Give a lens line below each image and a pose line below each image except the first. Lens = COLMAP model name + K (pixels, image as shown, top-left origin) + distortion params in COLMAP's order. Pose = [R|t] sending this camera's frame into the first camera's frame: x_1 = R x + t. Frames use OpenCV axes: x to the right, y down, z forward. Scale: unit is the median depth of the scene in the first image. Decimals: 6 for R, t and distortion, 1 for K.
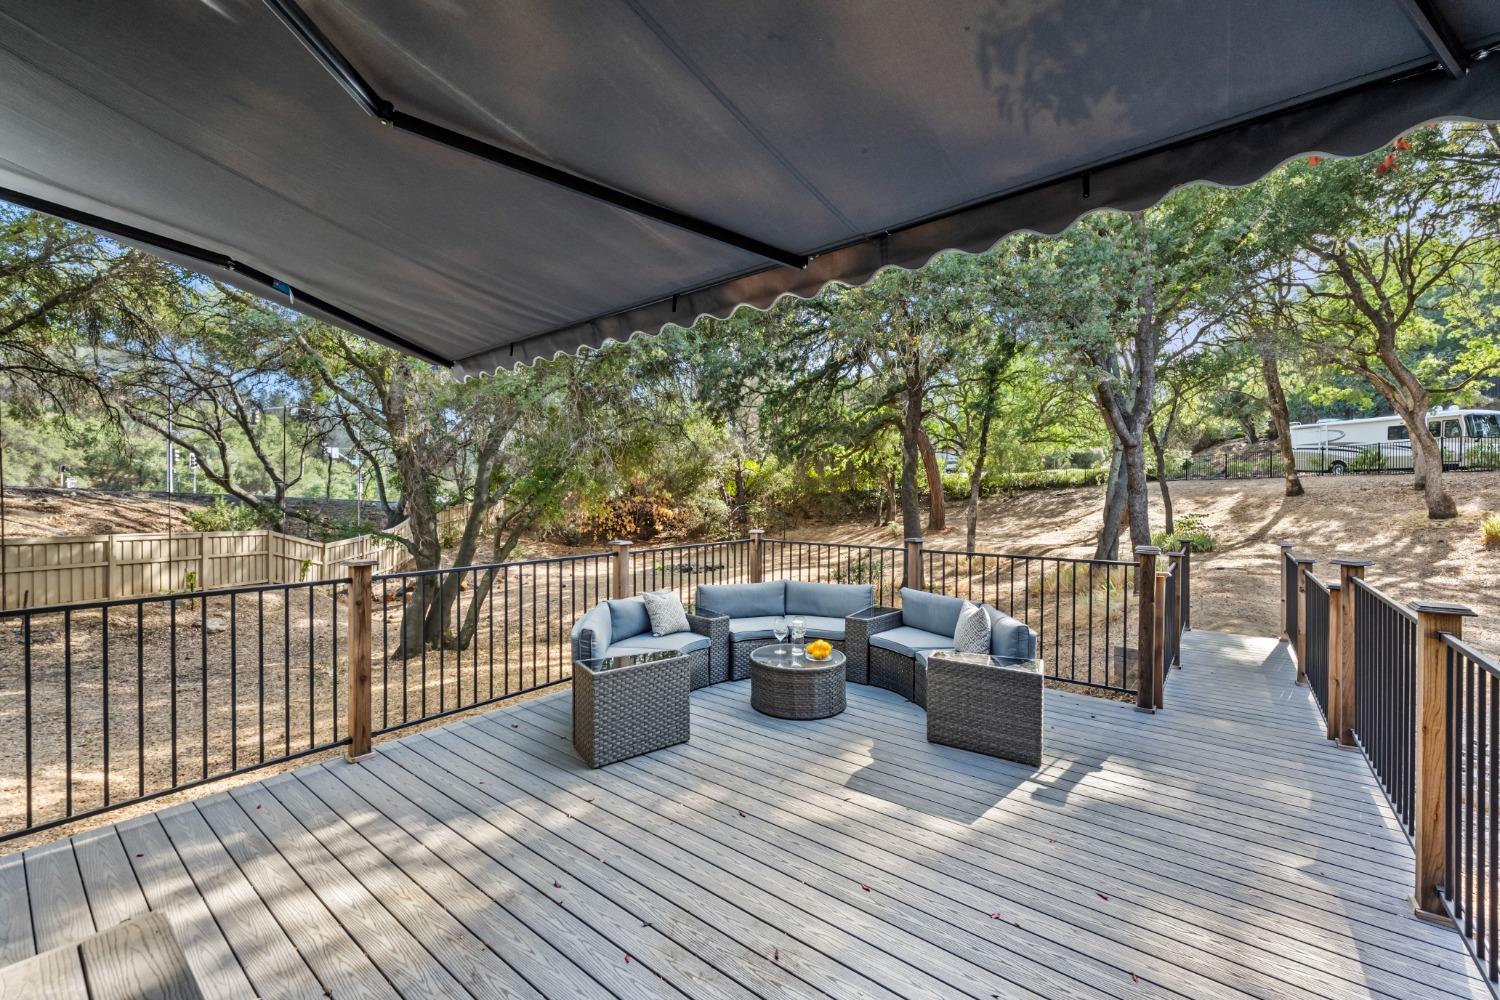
lens RADIAL K [[597.9, 0, 762.6], [0, 597.9, 497.7], [0, 0, 1]] dist [-0.003965, 0.000359]
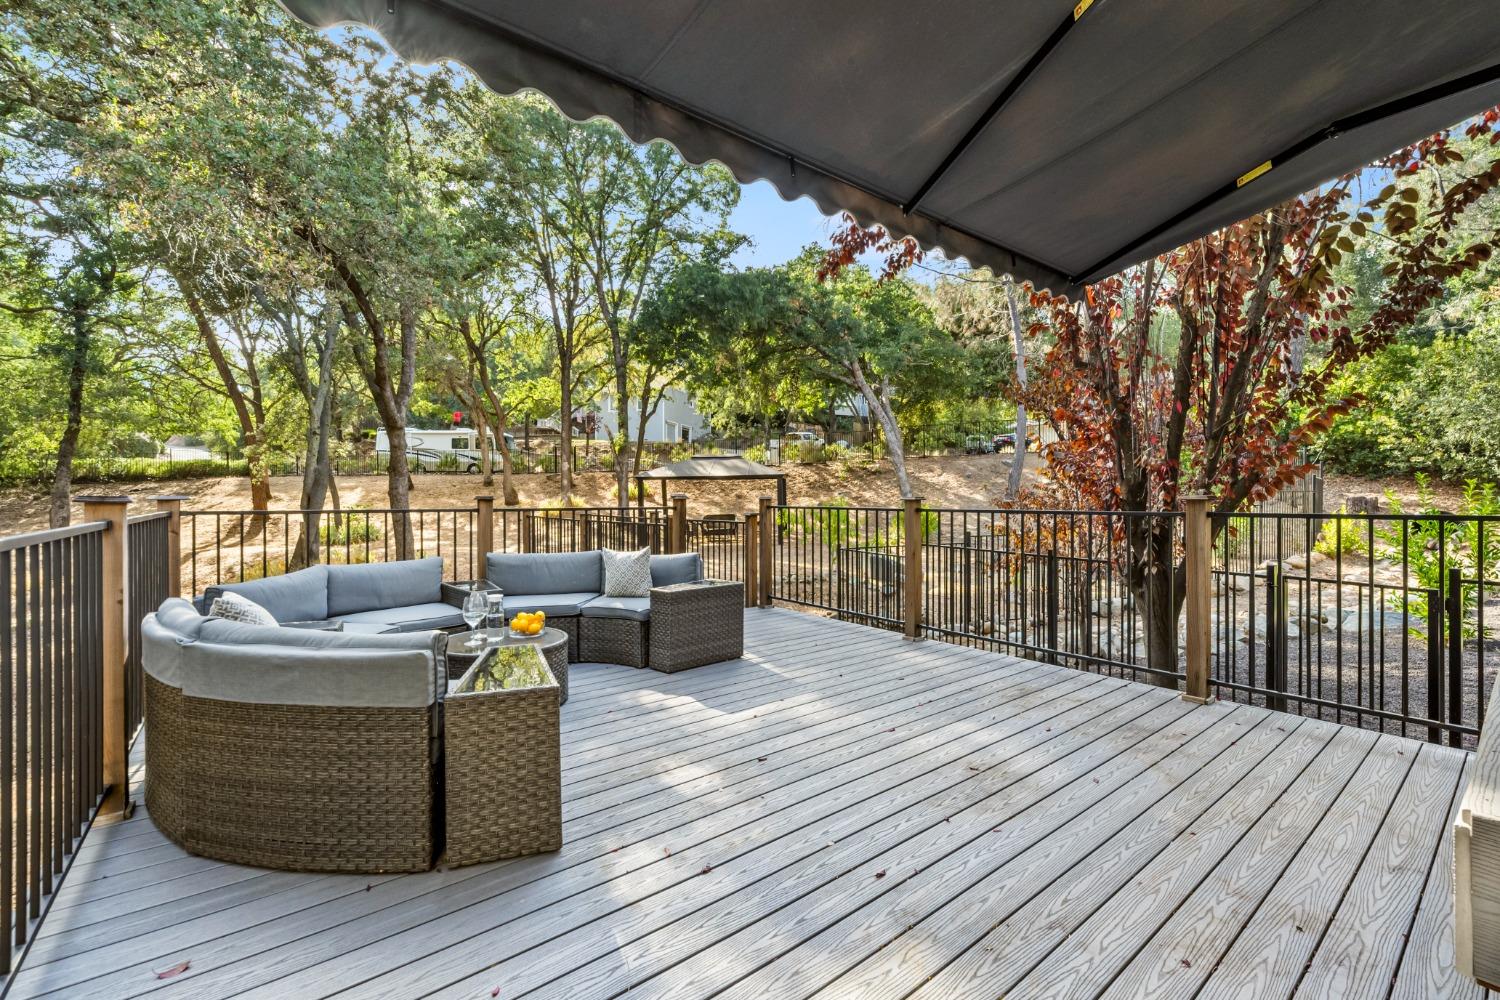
lens RADIAL K [[597.9, 0, 761.3], [0, 597.9, 496.7], [0, 0, 1]] dist [-0.003965, 0.000359]
pose [[0.270035, -0.007199, 0.962824, -0.792124], [0.005254, 0.999968, 0.006003, 0.113088], [-0.962836, 0.003438, 0.270064, 0.664901]]
